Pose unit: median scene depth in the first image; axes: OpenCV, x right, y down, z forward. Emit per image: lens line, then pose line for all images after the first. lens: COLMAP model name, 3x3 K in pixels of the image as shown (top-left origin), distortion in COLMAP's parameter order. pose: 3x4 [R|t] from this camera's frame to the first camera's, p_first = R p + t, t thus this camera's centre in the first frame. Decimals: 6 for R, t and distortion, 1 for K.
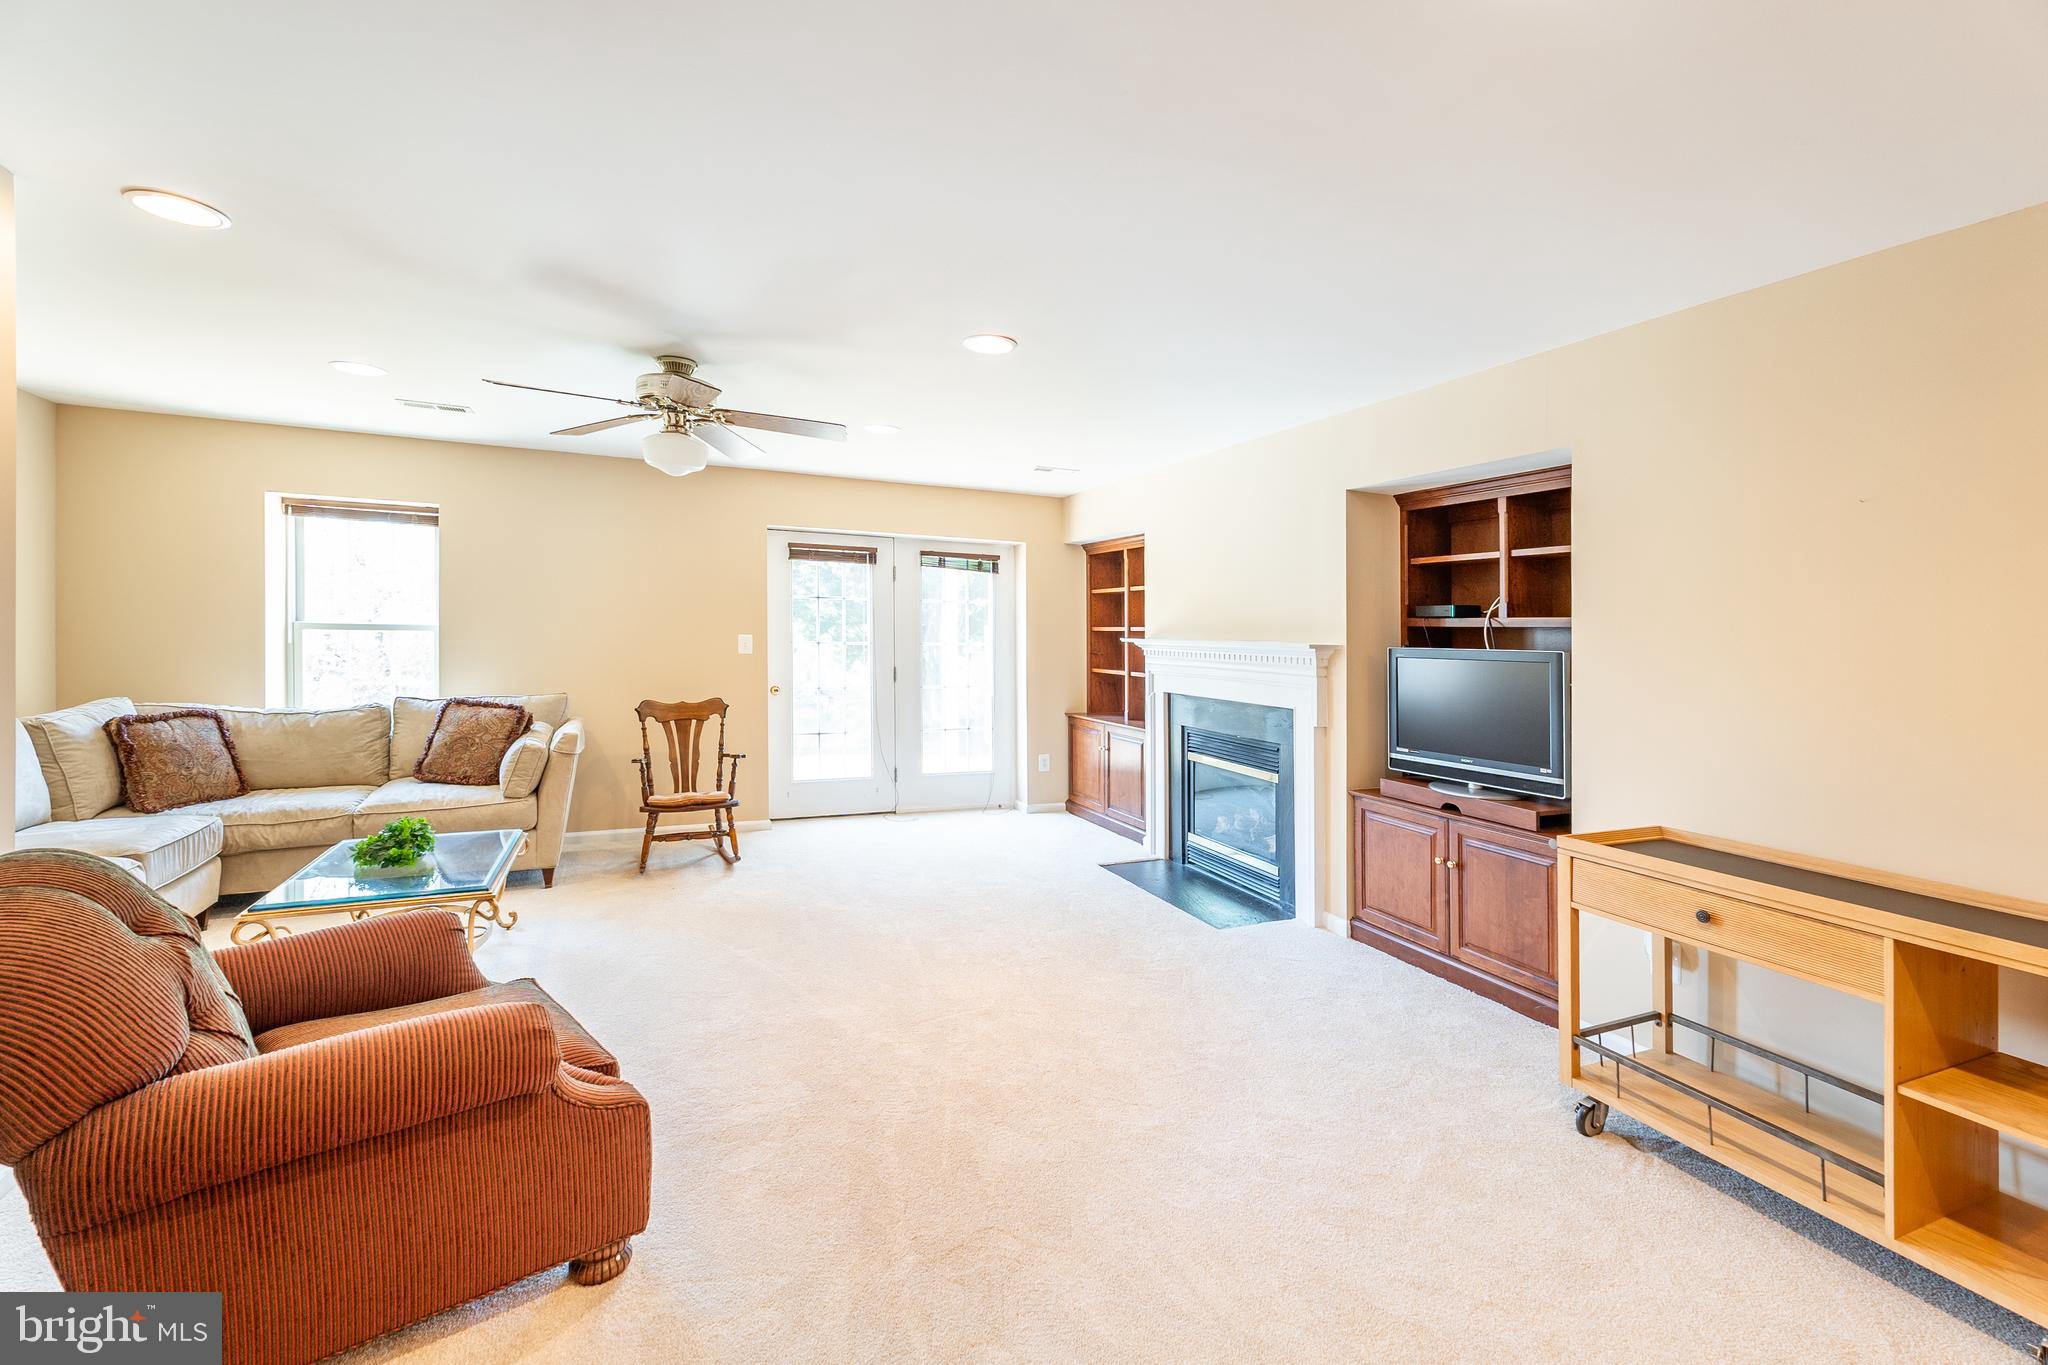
lens RADIAL K [[891.2, 0, 1027.7], [0, 891.2, 620.6], [0, 0, 1]] dist [0.010024, 0.000115]
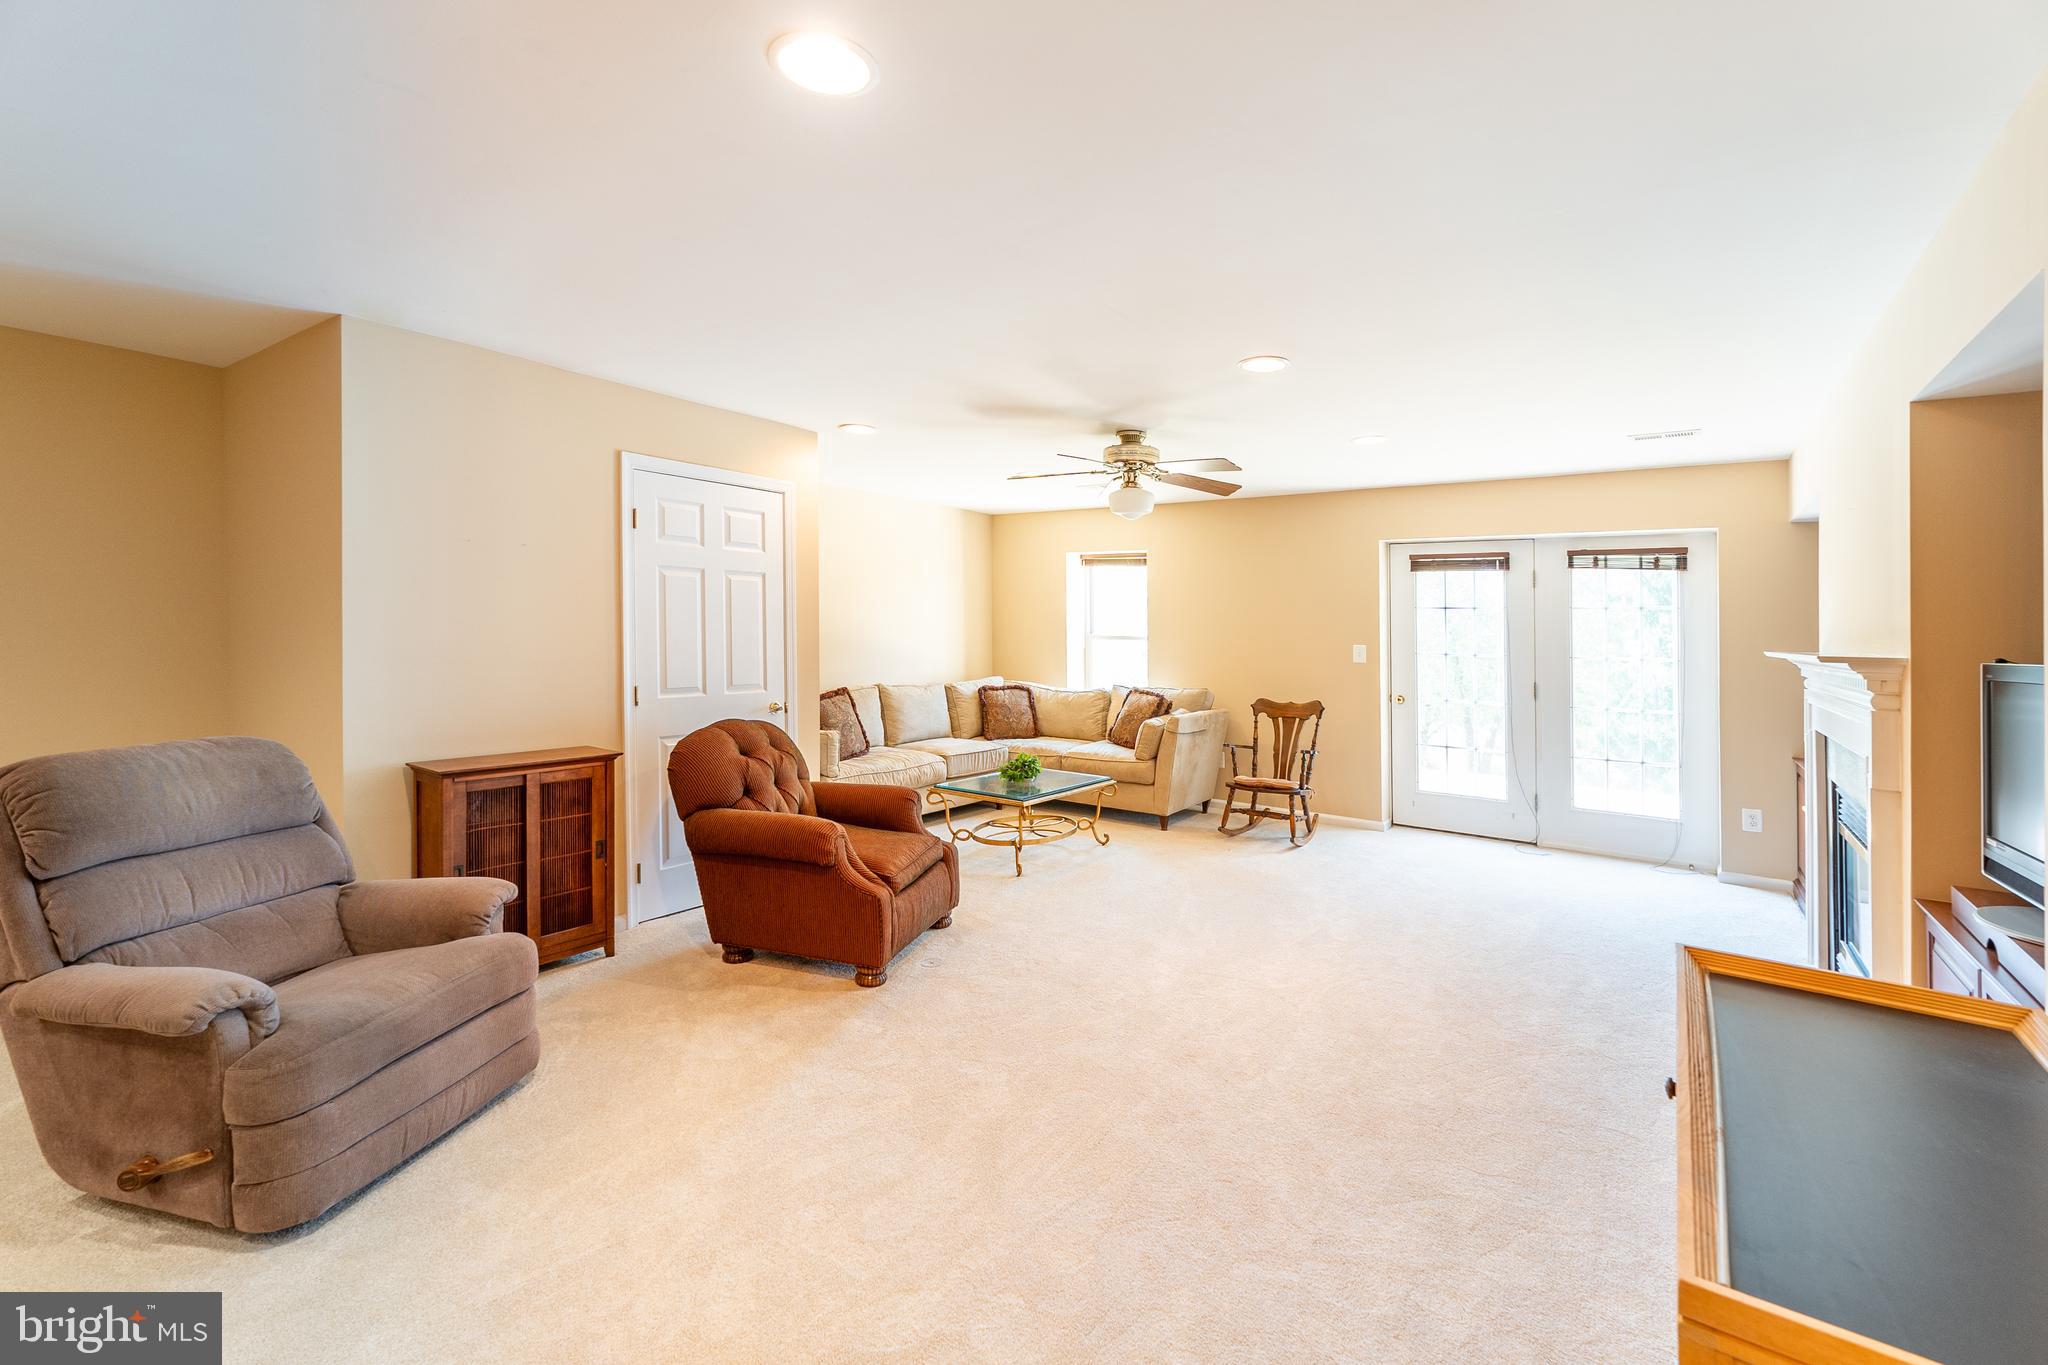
lens RADIAL K [[881.8, 0, 1028.0], [0, 881.8, 639.6], [0, 0, 1]] dist [0.001026, 0.000185]
pose [[0.512686, -0.000593, -0.858576, 0.444093], [-0.000840, 0.999999, -0.001192, 0.012730], [0.858576, 0.001332, 0.512685, 0.132801]]
